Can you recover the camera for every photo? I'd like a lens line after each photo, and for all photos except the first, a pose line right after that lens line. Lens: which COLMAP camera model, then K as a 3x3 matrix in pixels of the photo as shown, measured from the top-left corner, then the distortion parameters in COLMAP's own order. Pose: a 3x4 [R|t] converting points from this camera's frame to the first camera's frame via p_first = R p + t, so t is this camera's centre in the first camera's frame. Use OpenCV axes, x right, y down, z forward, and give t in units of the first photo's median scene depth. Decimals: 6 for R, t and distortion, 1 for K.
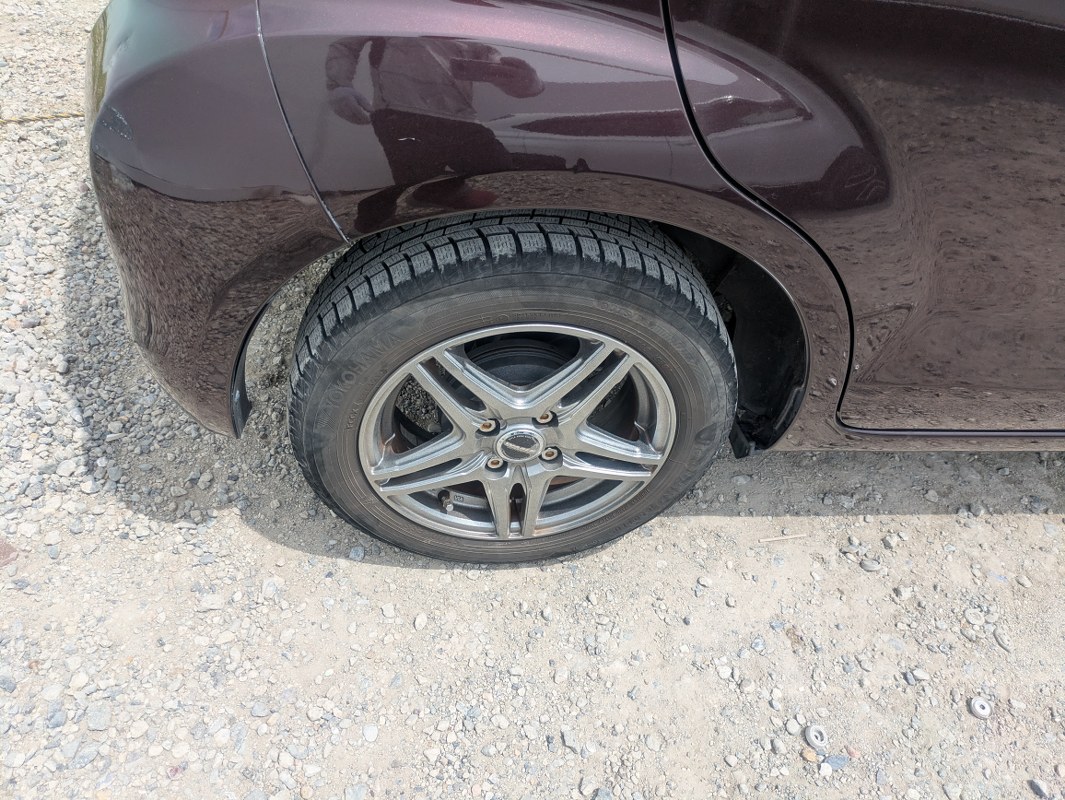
lens RADIAL K [[775.9, 0, 535.9], [0, 775.9, 392.6], [0, 0, 1]] dist [0.005261, -0.006958]
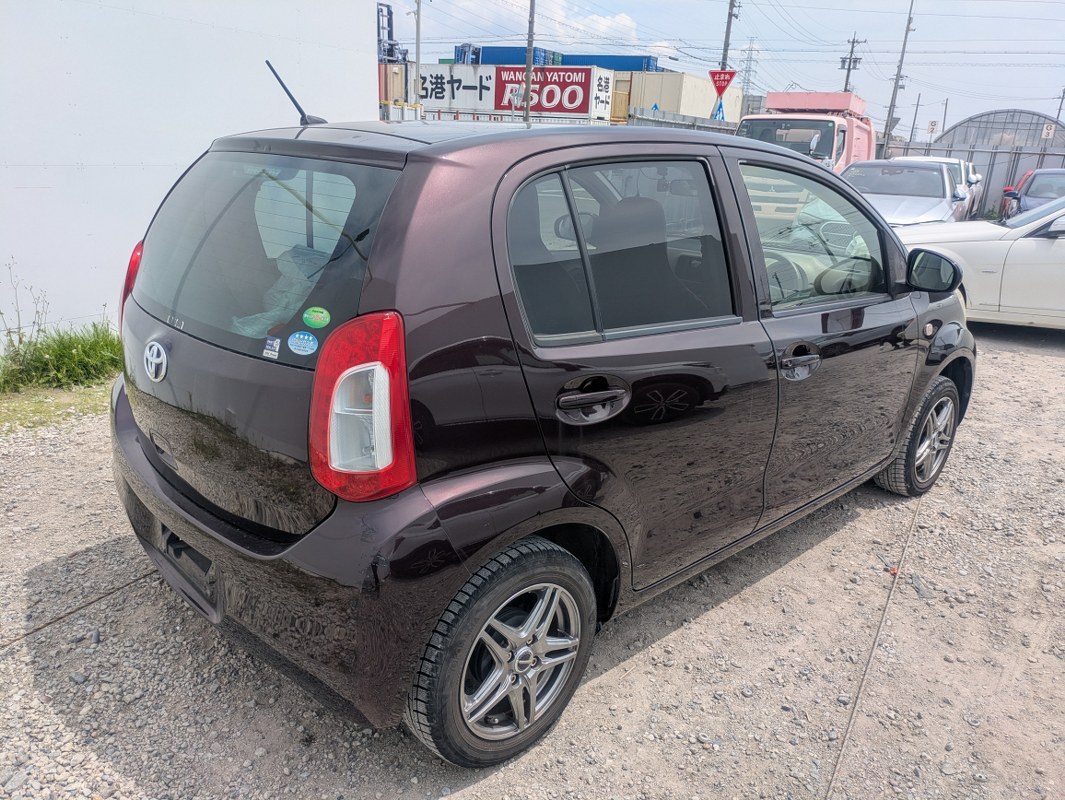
lens RADIAL K [[753.2, 0, 535.4], [0, 753.2, 396.9], [0, 0, 1]] dist [0.025318, -0.001434]
pose [[0.794636, -0.244844, 0.555522, -0.846389], [0.464066, 0.834947, -0.295815, 0.085515], [-0.391403, 0.492864, 0.777103, -0.774883]]
